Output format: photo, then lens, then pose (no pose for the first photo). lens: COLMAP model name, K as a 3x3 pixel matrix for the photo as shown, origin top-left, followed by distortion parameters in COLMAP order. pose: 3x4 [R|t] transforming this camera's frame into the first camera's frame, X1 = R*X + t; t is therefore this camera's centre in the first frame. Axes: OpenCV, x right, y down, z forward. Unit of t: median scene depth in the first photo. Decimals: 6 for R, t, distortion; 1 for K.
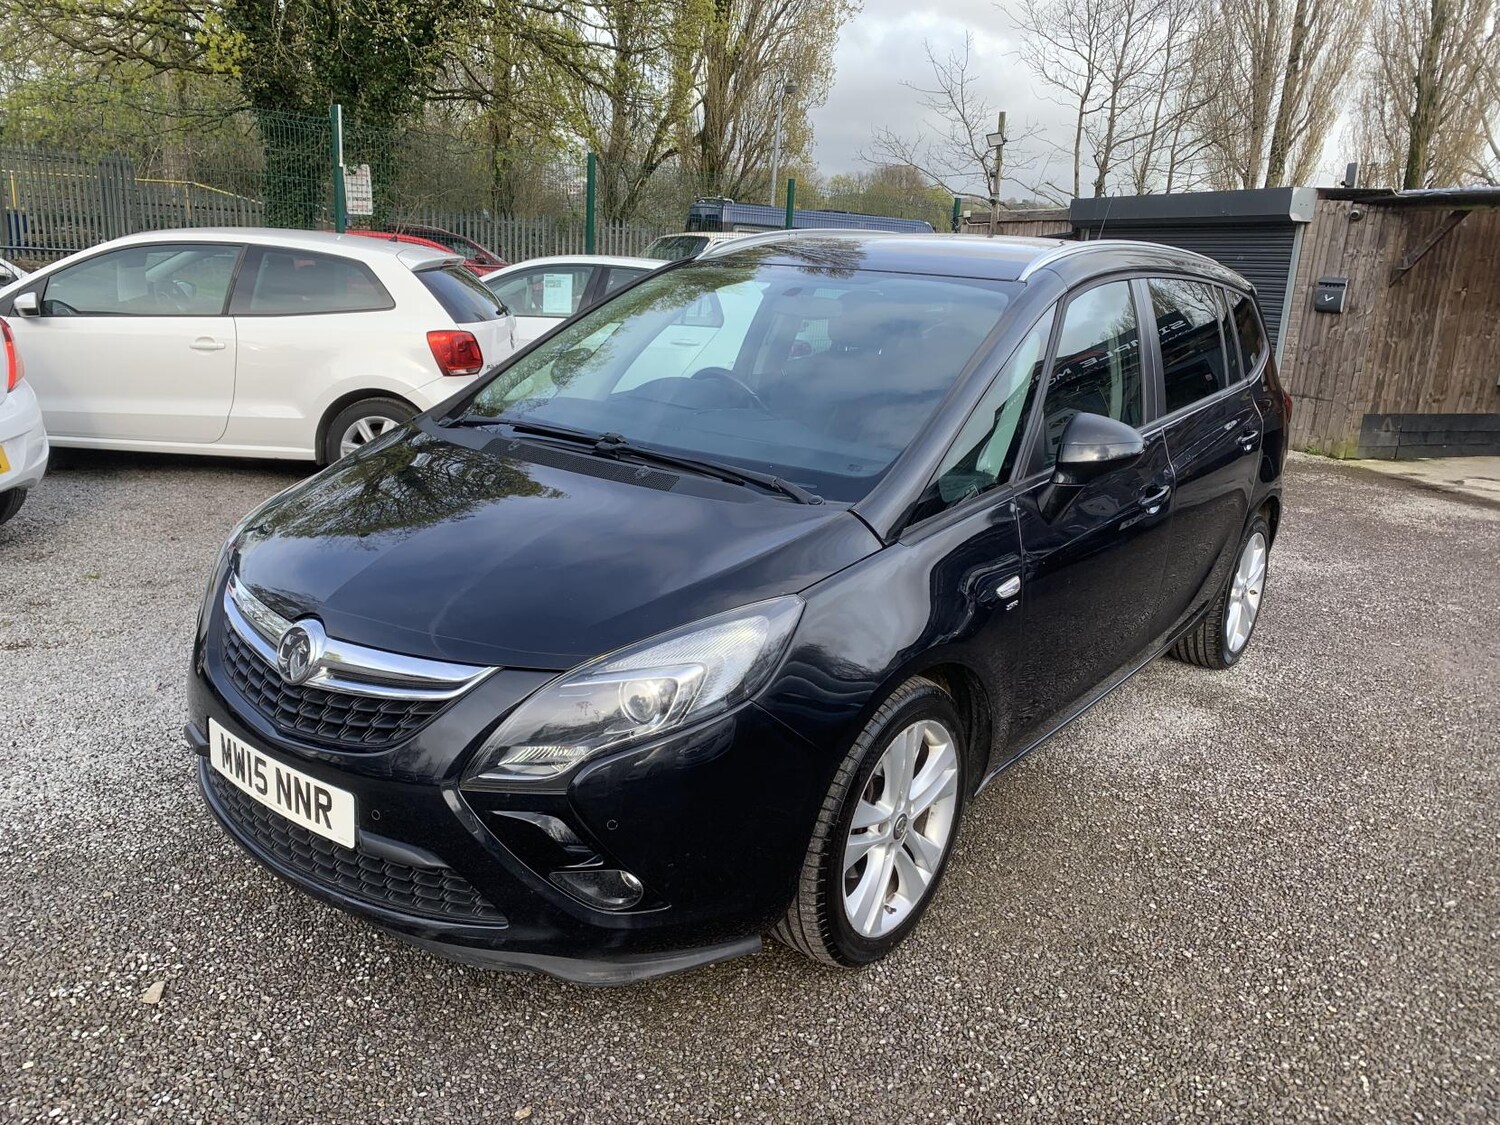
lens RADIAL K [[1149.4, 0, 746.4], [0, 1149.4, 553.3], [0, 0, 1]] dist [0.009595, -0.011636]
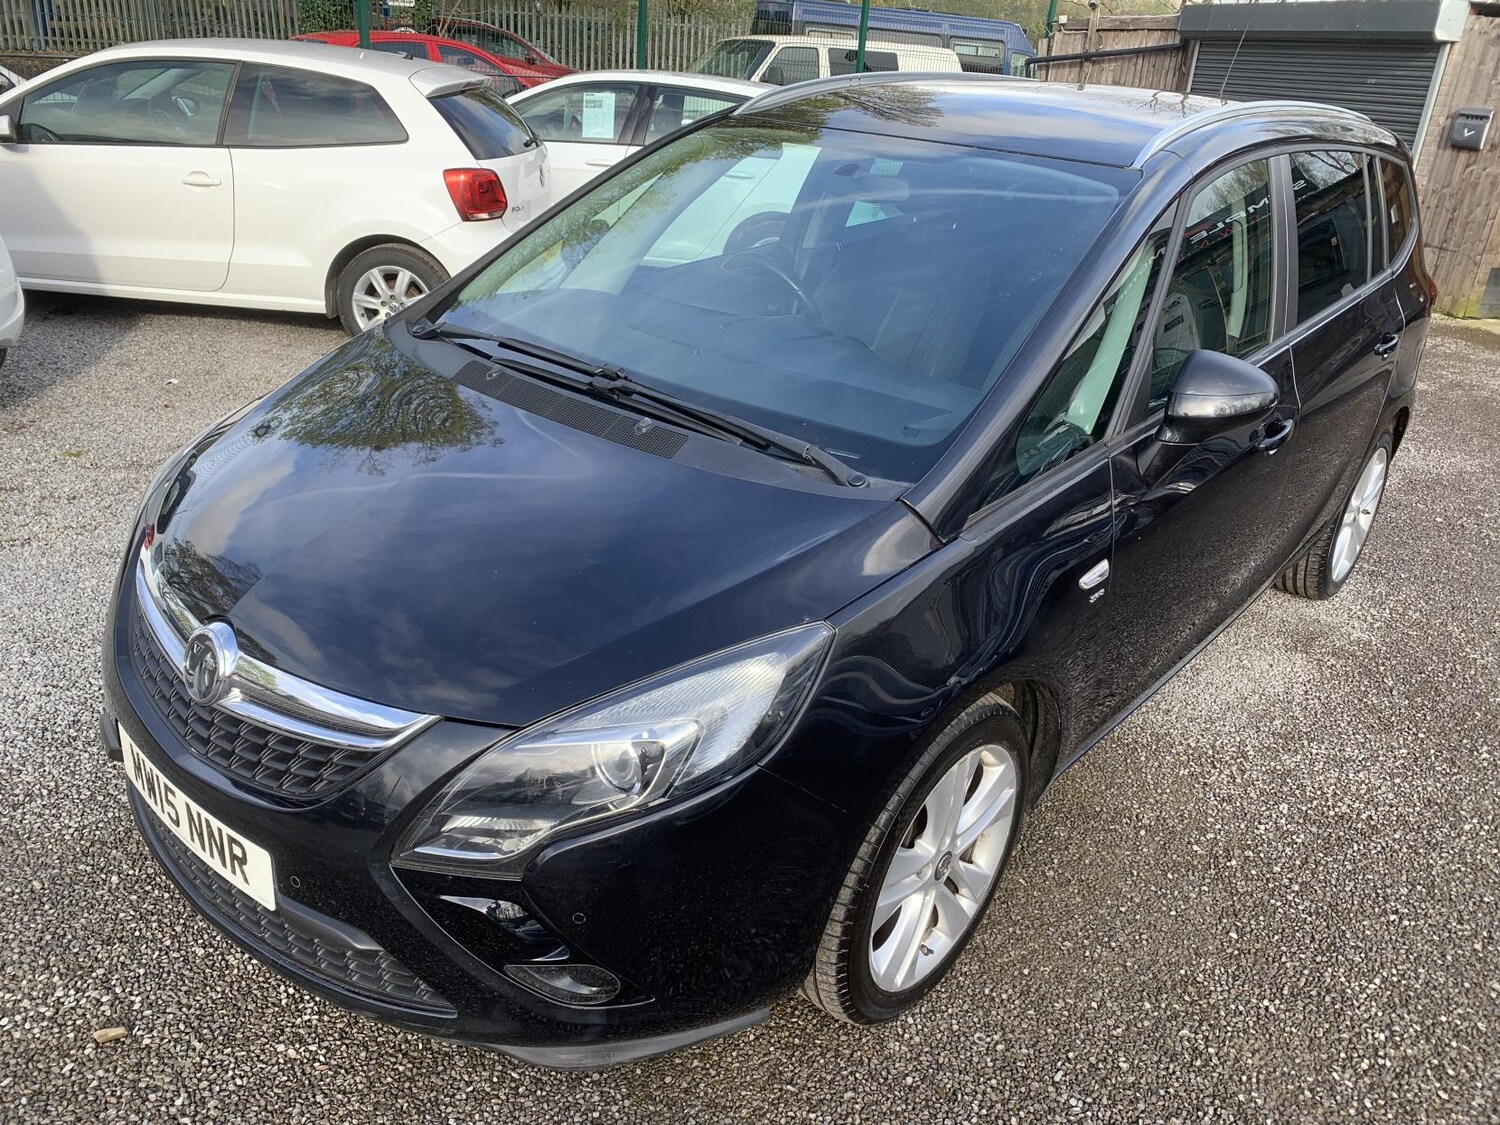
lens RADIAL K [[1149.4, 0, 762.9], [0, 1149.4, 559.4], [0, 0, 1]] dist [0.009595, -0.011636]
pose [[0.998778, 0.033760, -0.036098, 0.020577], [-0.027395, 0.986044, 0.164215, -0.094414], [0.041138, -0.163025, 0.985764, 0.165713]]
